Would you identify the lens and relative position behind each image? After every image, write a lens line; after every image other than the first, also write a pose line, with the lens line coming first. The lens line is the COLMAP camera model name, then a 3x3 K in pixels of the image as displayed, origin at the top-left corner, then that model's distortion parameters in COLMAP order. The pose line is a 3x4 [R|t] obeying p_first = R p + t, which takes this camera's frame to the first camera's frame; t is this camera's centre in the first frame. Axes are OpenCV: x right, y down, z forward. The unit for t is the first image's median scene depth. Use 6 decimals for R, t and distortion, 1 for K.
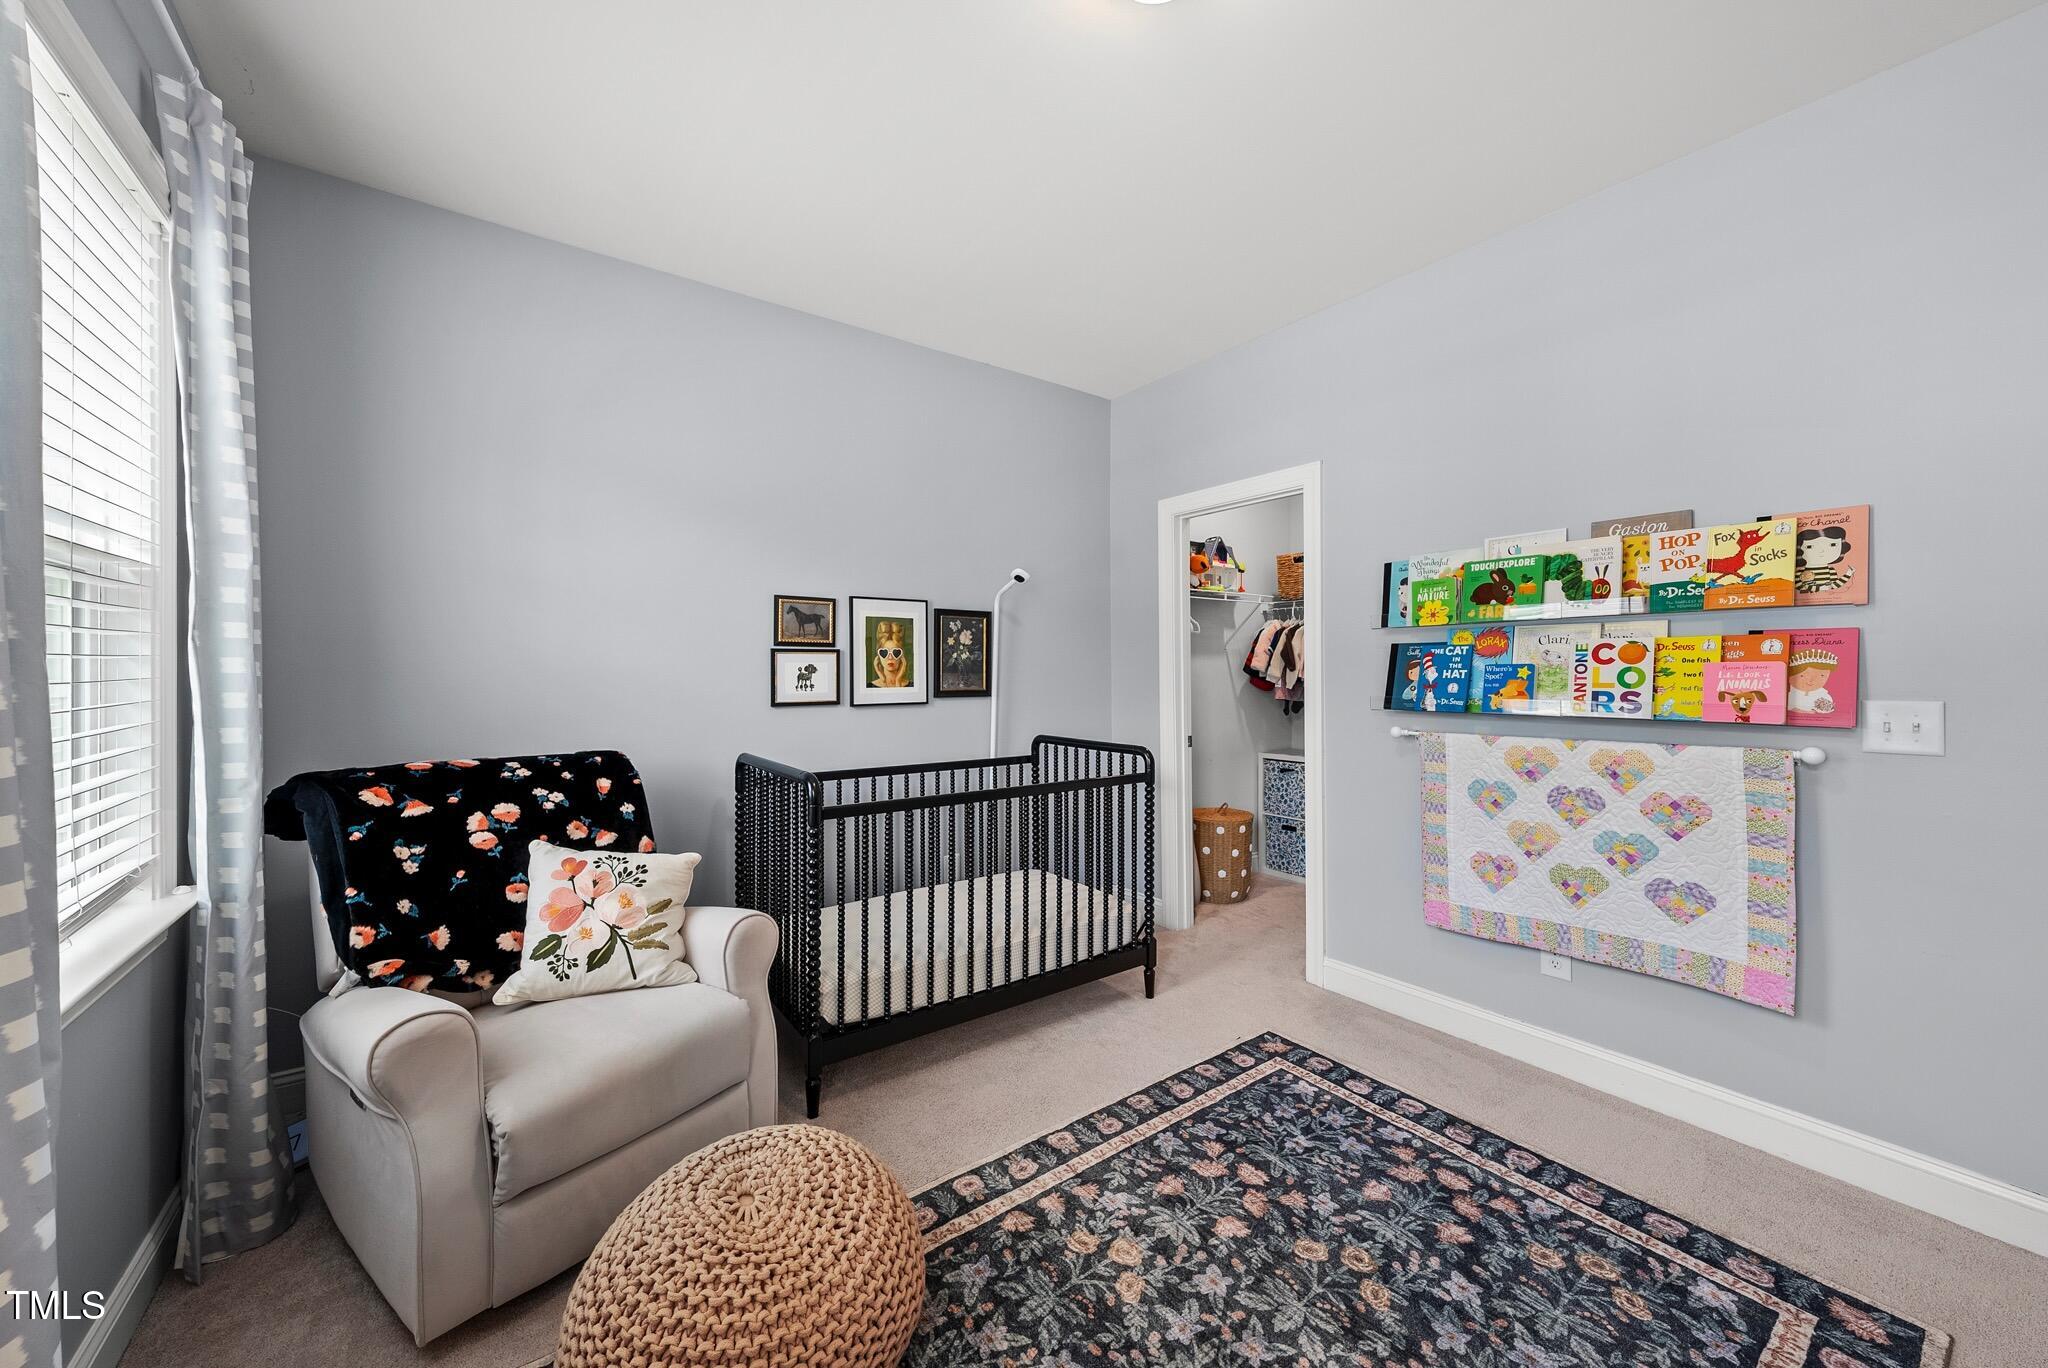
lens RADIAL K [[748.7, 0, 1028.8], [0, 748.7, 670.5], [0, 0, 1]] dist [-0.001499, 0.000245]
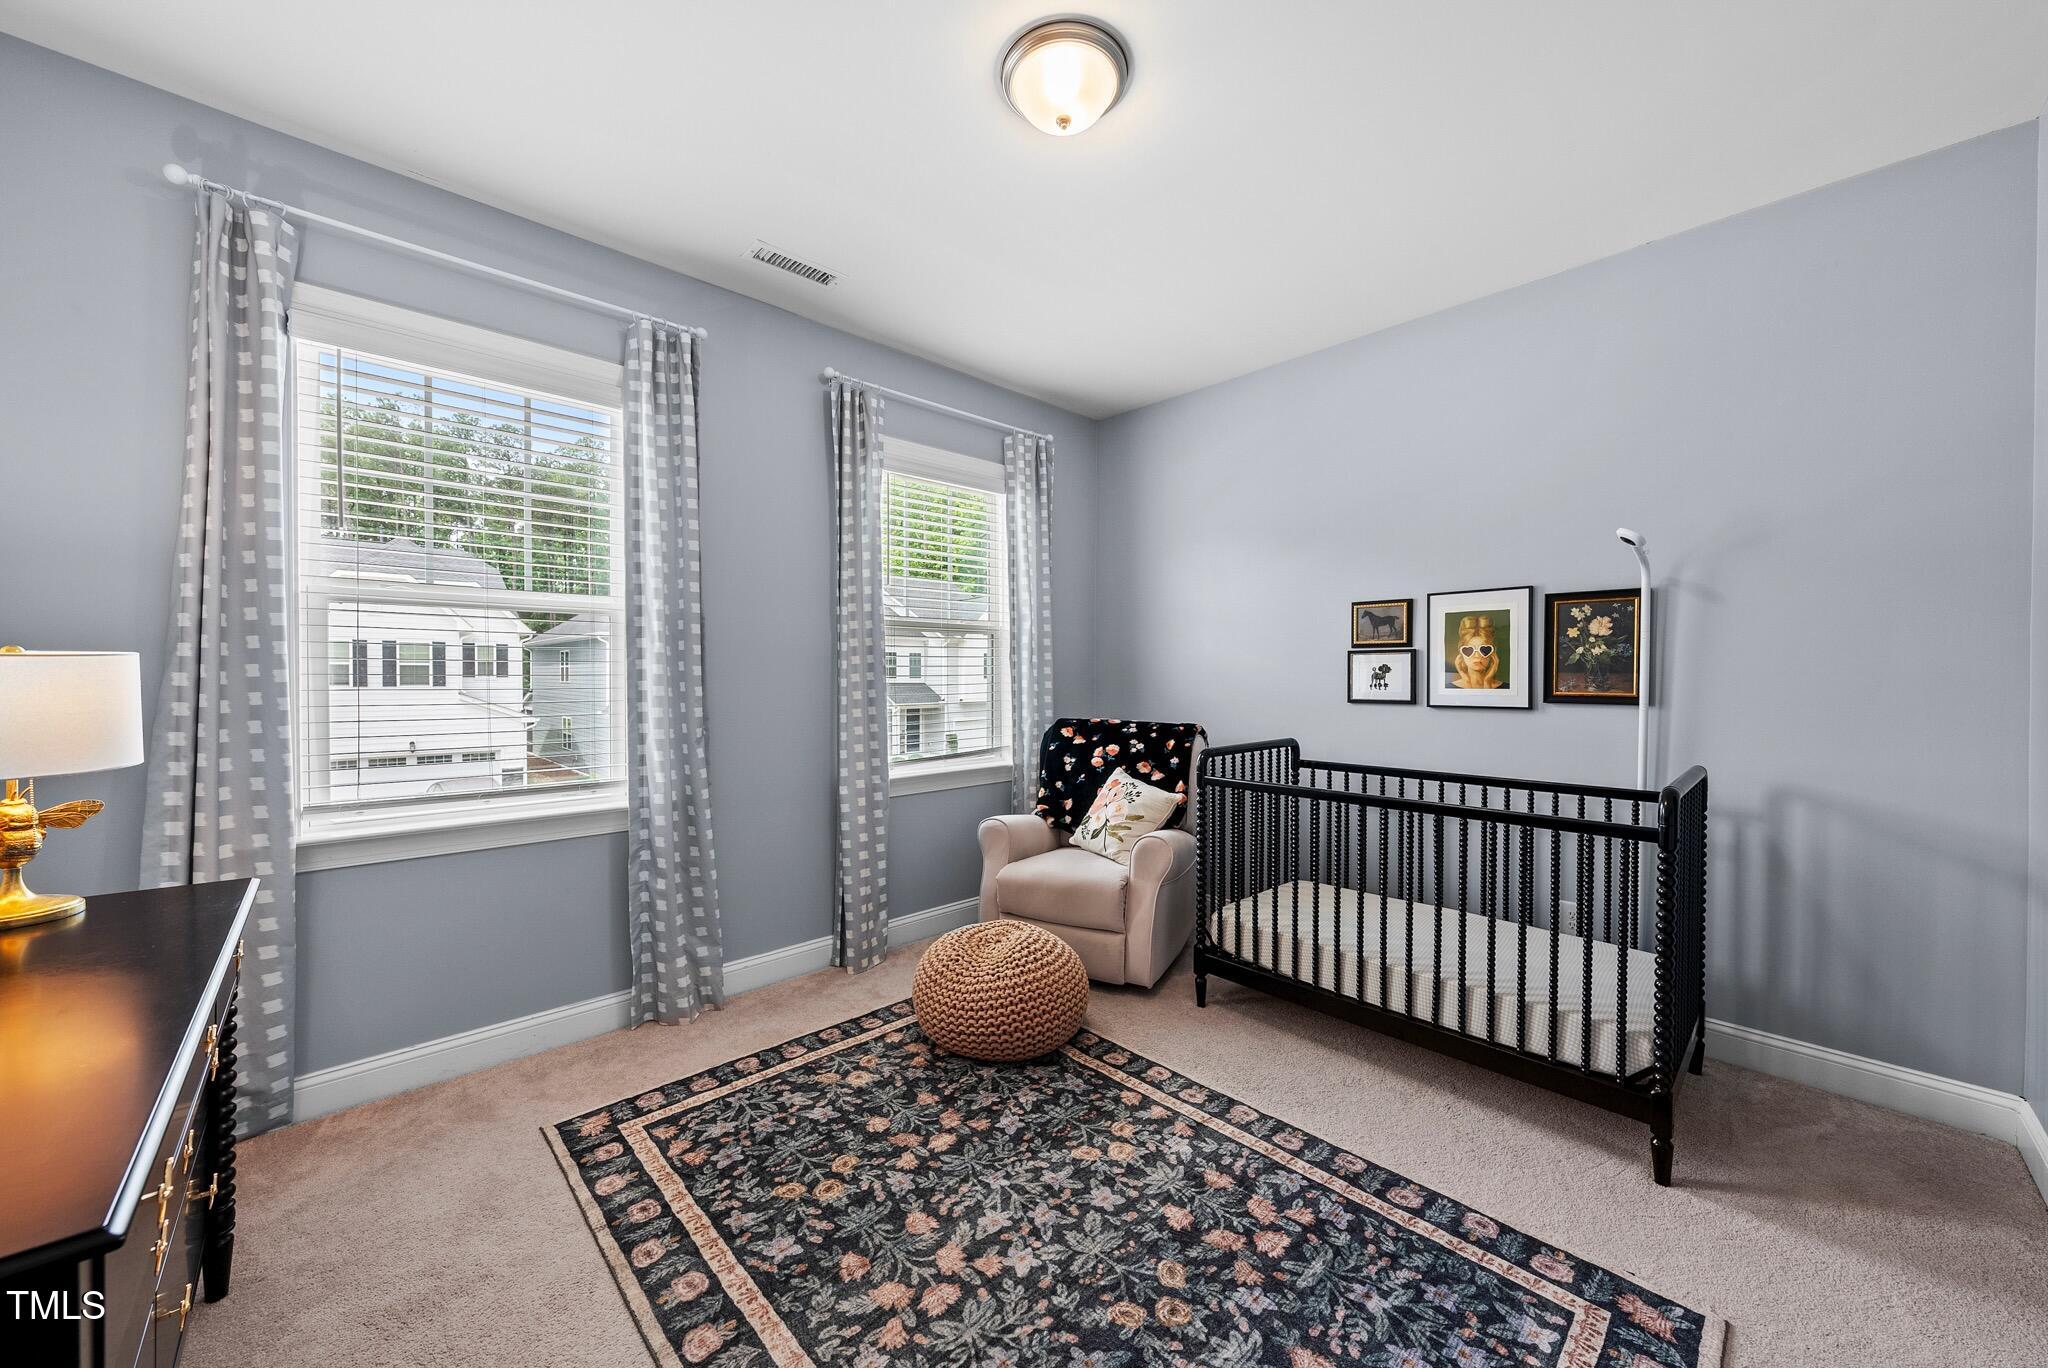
lens RADIAL K [[748.7, 0, 1030.5], [0, 748.7, 687.4], [0, 0, 1]] dist [-0.001499, 0.000245]
pose [[0.126629, 0.018113, -0.991785, 0.794074], [0.000478, 0.999832, 0.018321, 0.005172], [0.991950, -0.002794, 0.126599, 0.432832]]
